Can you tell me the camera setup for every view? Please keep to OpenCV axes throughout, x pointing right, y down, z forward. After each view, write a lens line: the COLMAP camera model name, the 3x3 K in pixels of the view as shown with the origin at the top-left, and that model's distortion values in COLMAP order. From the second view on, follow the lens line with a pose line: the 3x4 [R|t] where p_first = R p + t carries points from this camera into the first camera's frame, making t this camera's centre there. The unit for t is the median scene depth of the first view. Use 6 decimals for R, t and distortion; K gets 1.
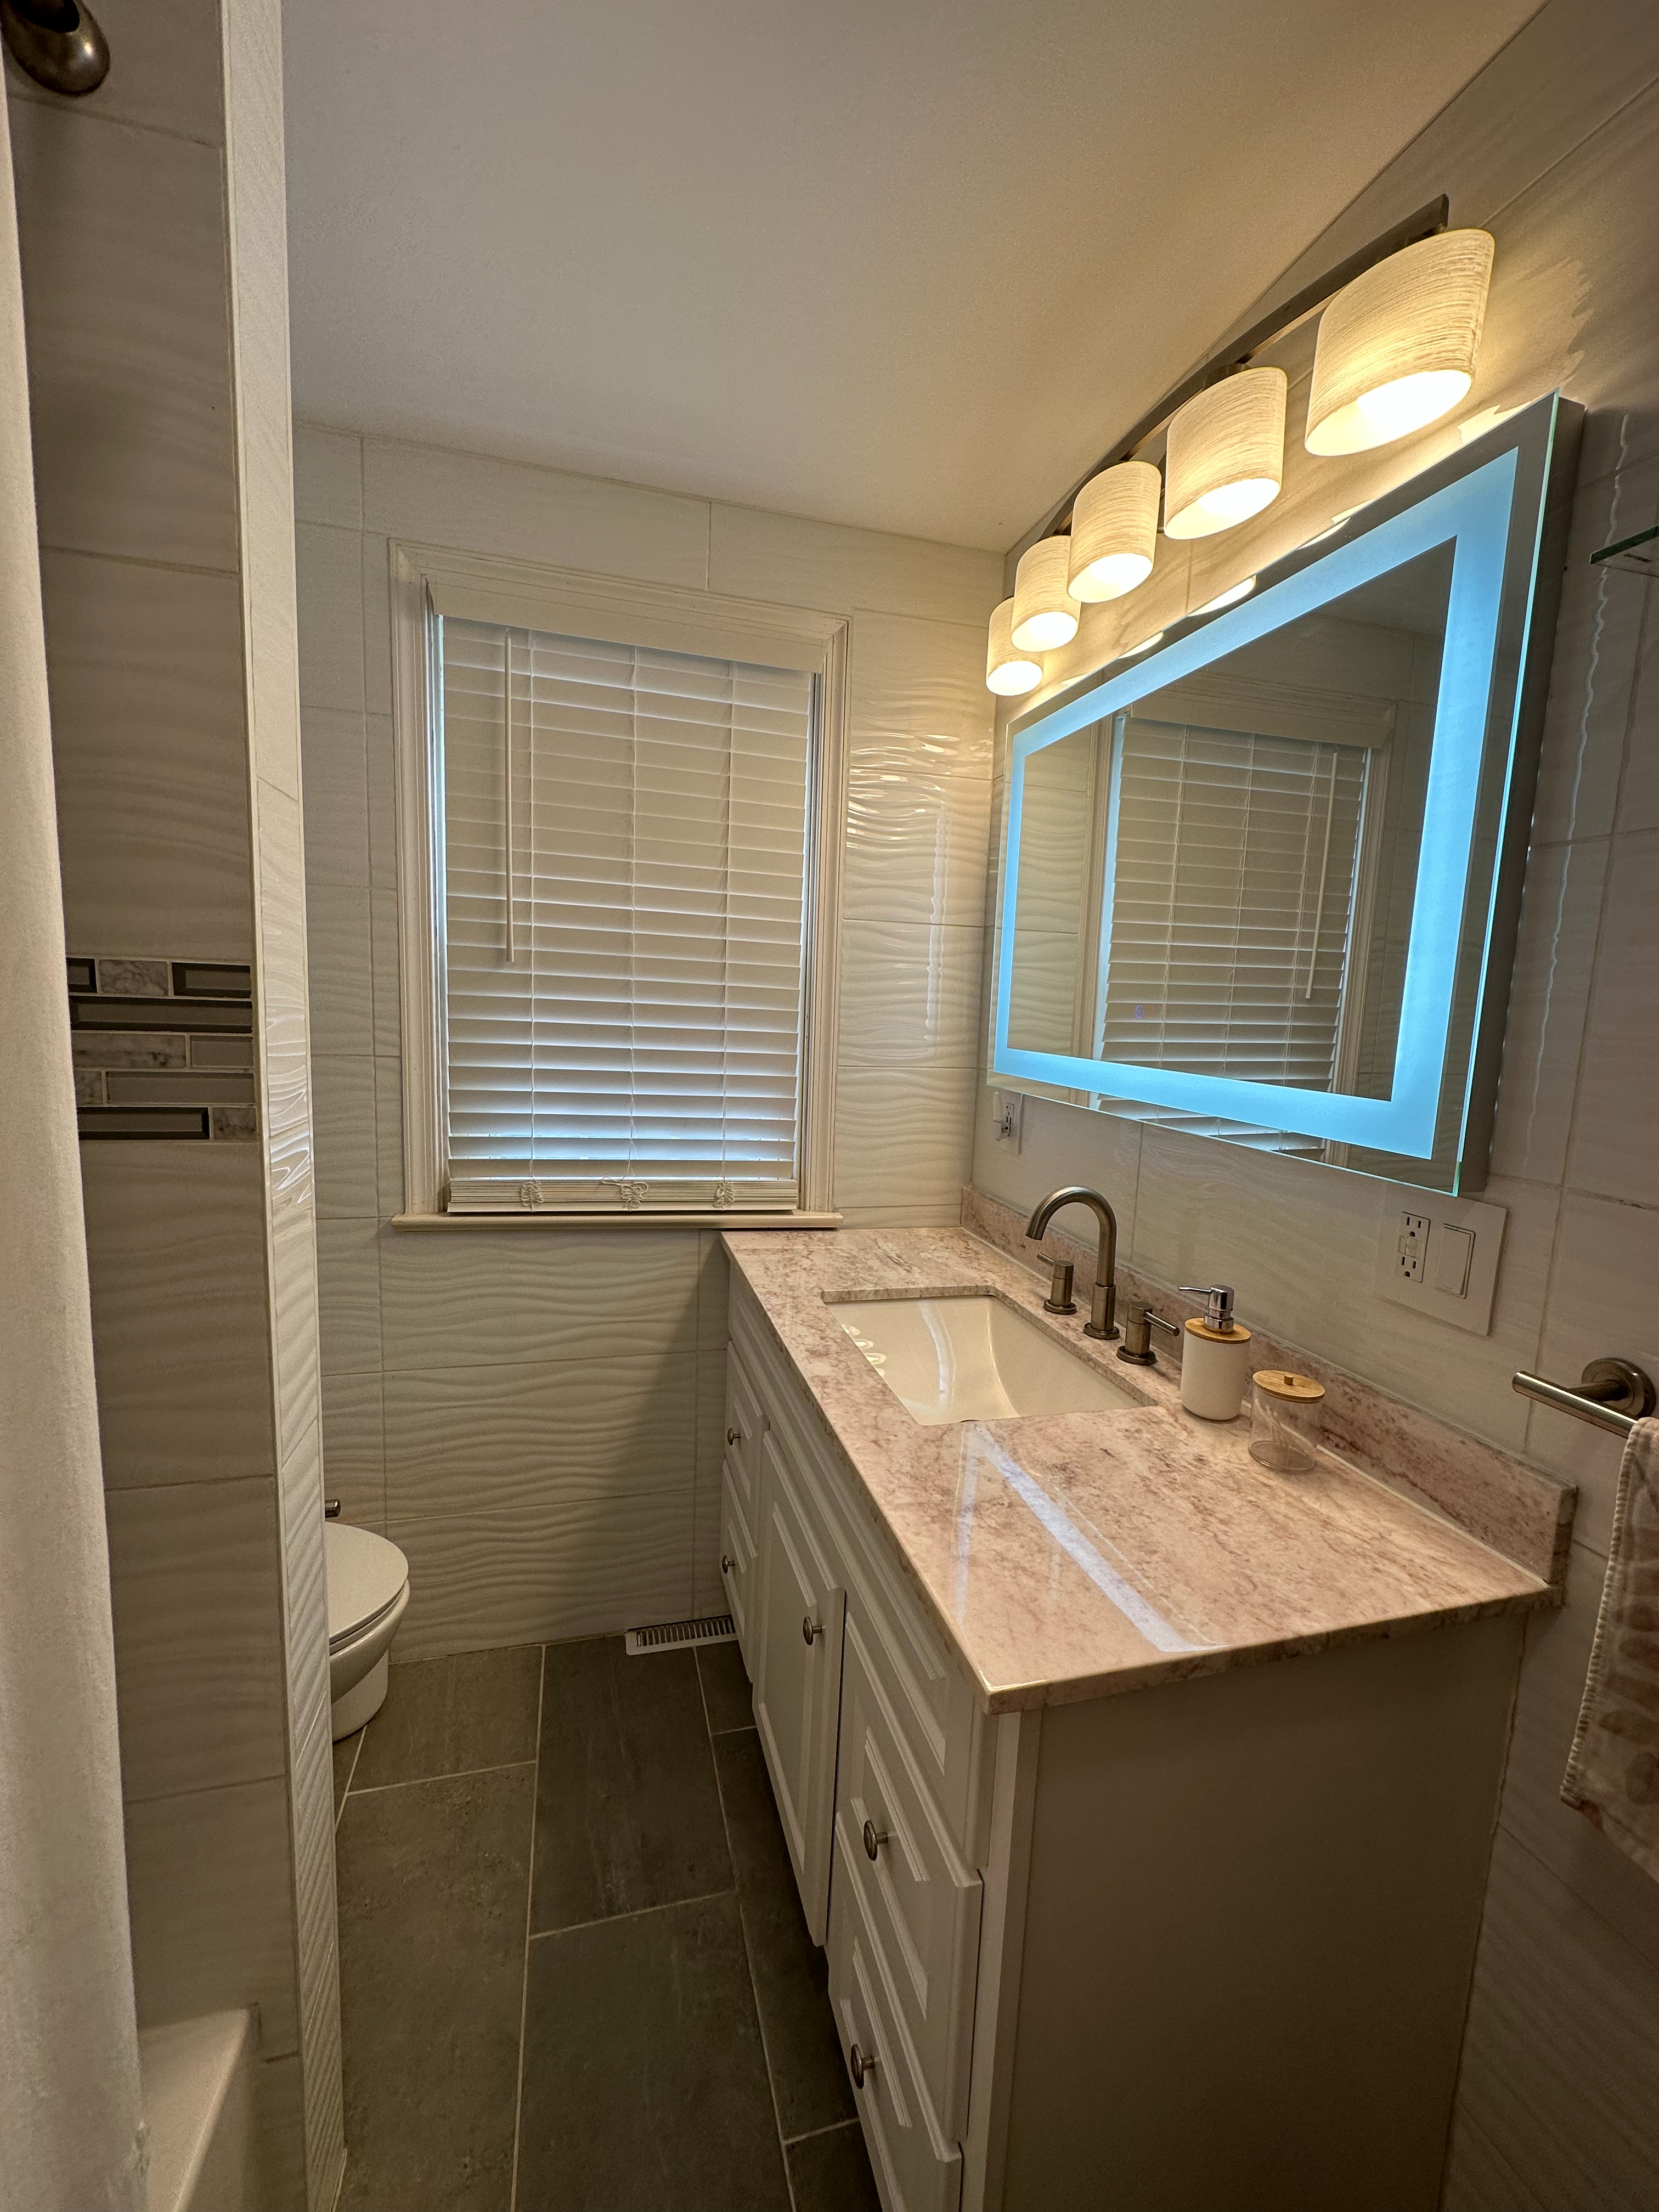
lens RADIAL K [[887.7, 0, 825.6], [0, 887.7, 1106.7], [0, 0, 1]] dist [0.007348, -0.000731]
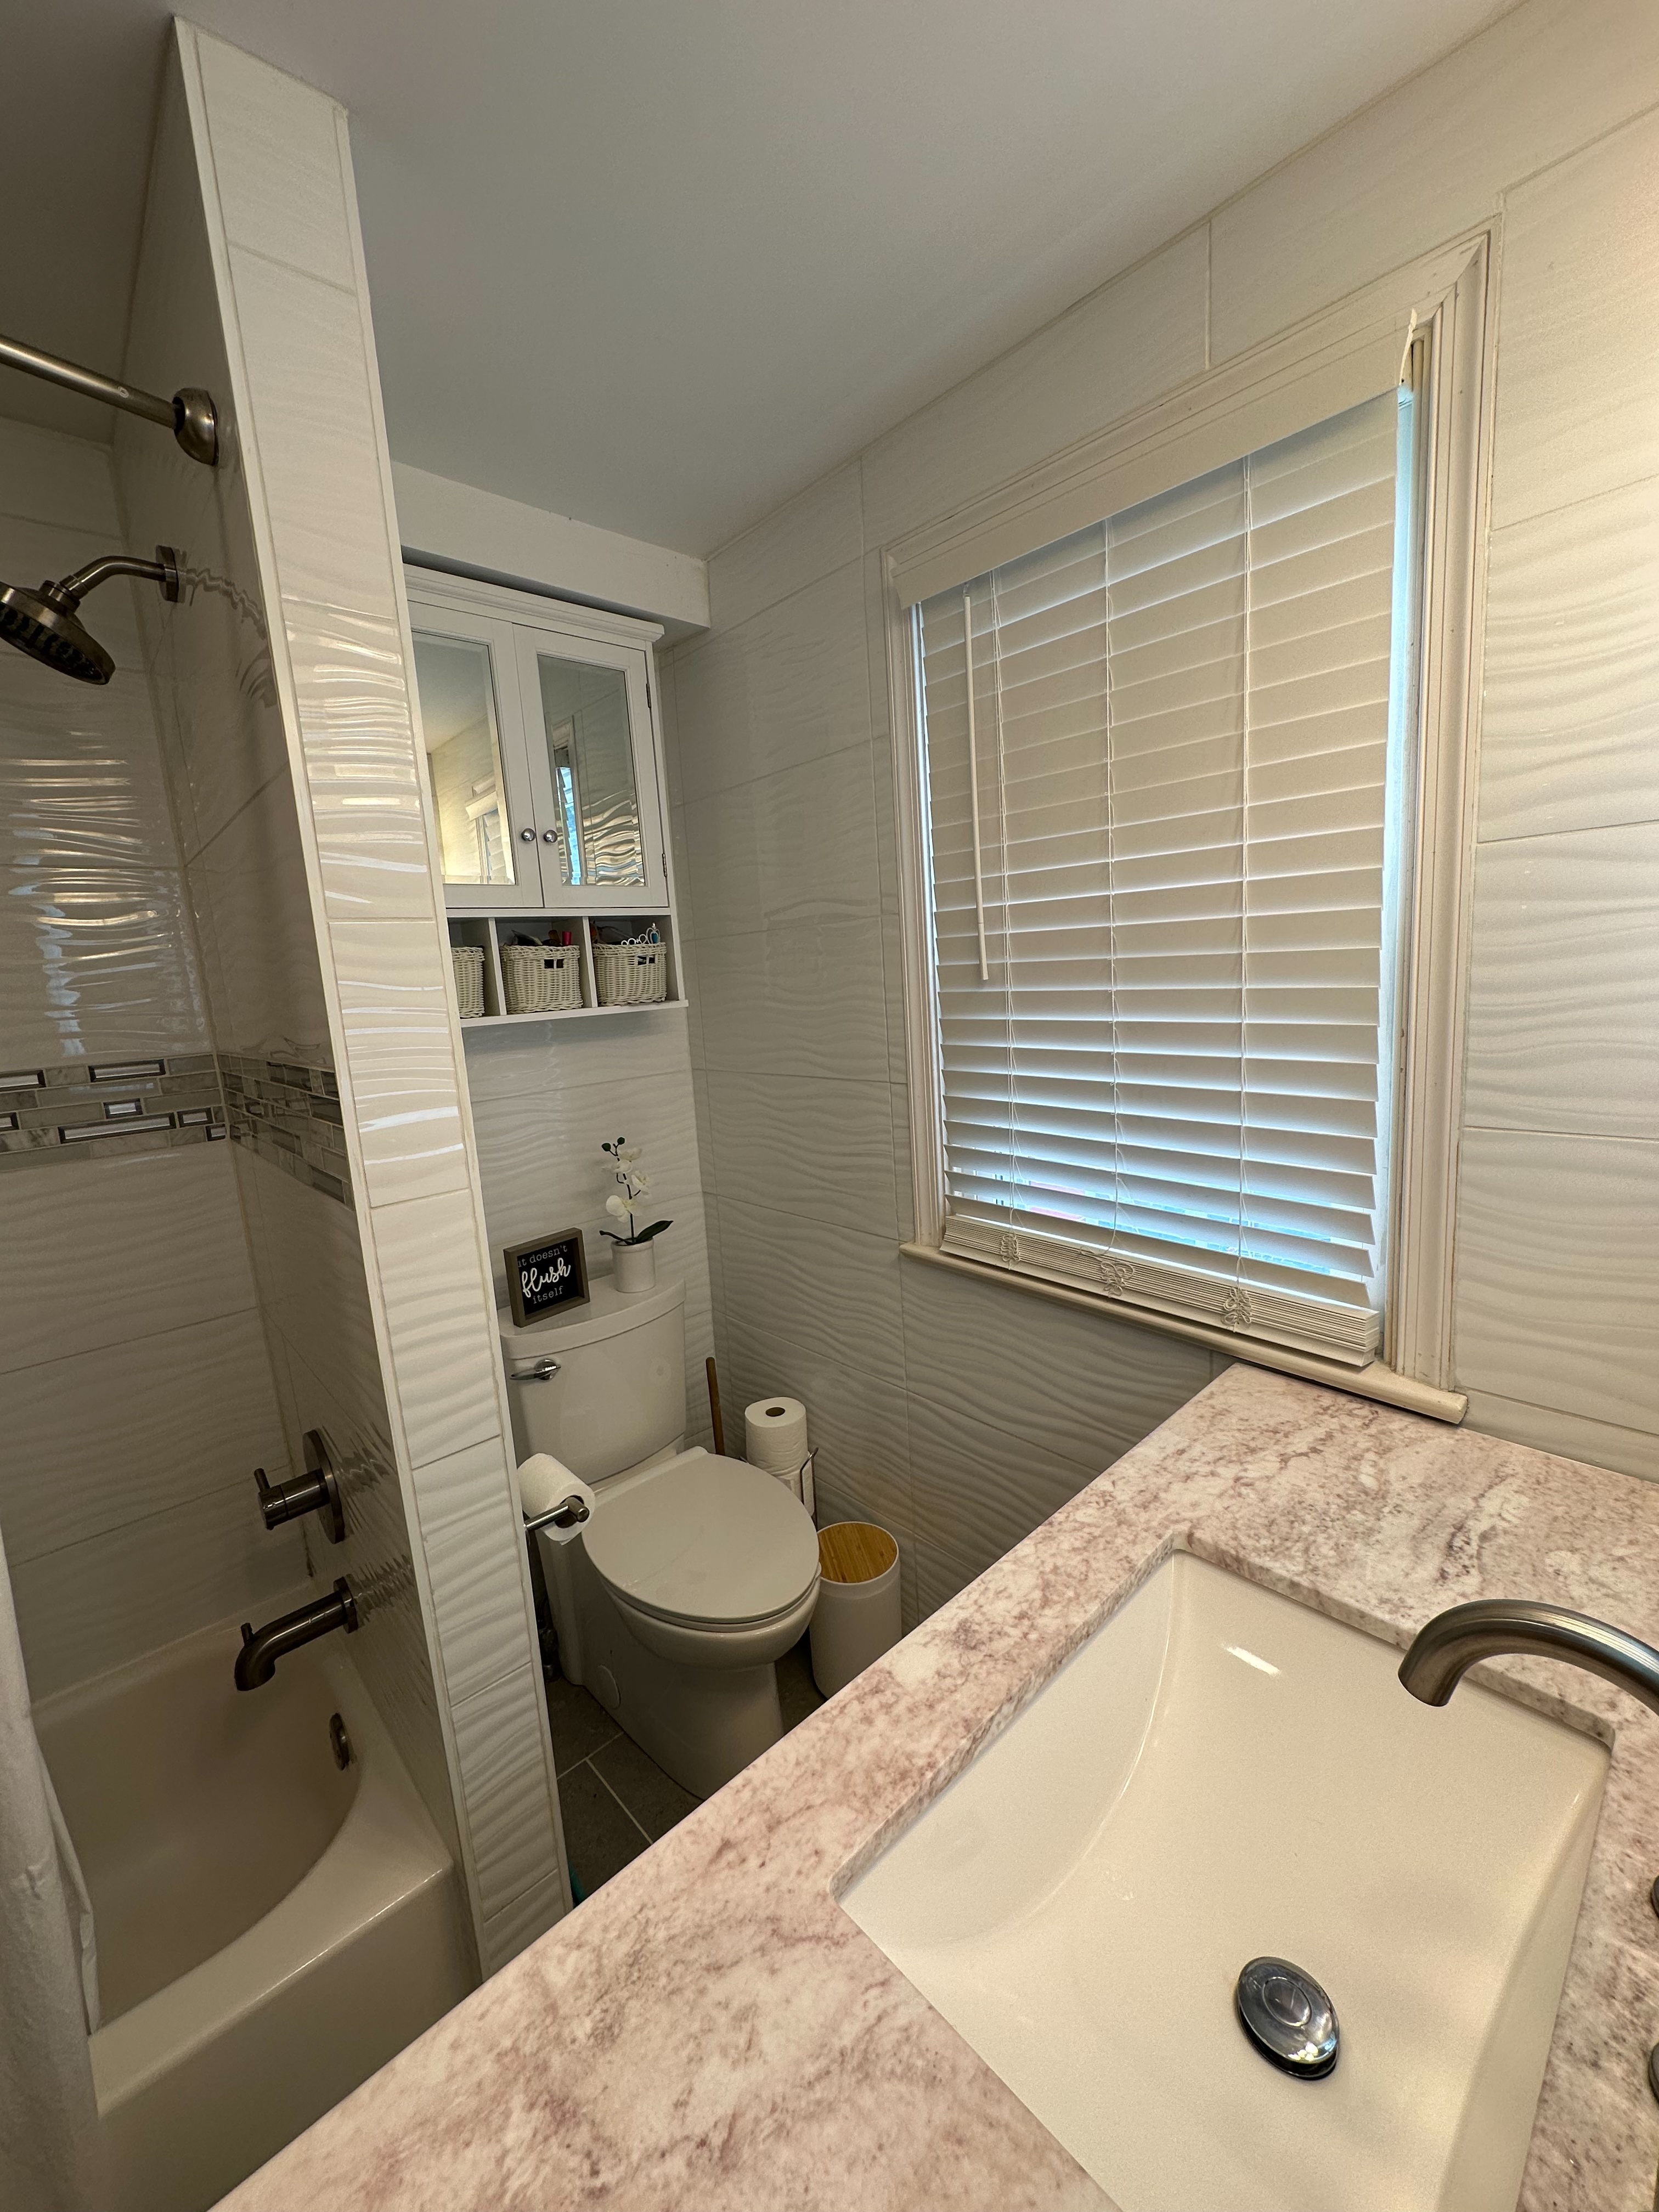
lens RADIAL K [[887.7, 0, 827.0], [0, 887.7, 1105.2], [0, 0, 1]] dist [0.007348, -0.000731]
pose [[0.457387, 0.070280, -0.886486, 0.340460], [-0.022320, 0.997465, 0.067563, -0.094554], [0.888987, -0.011116, 0.457797, 0.461594]]
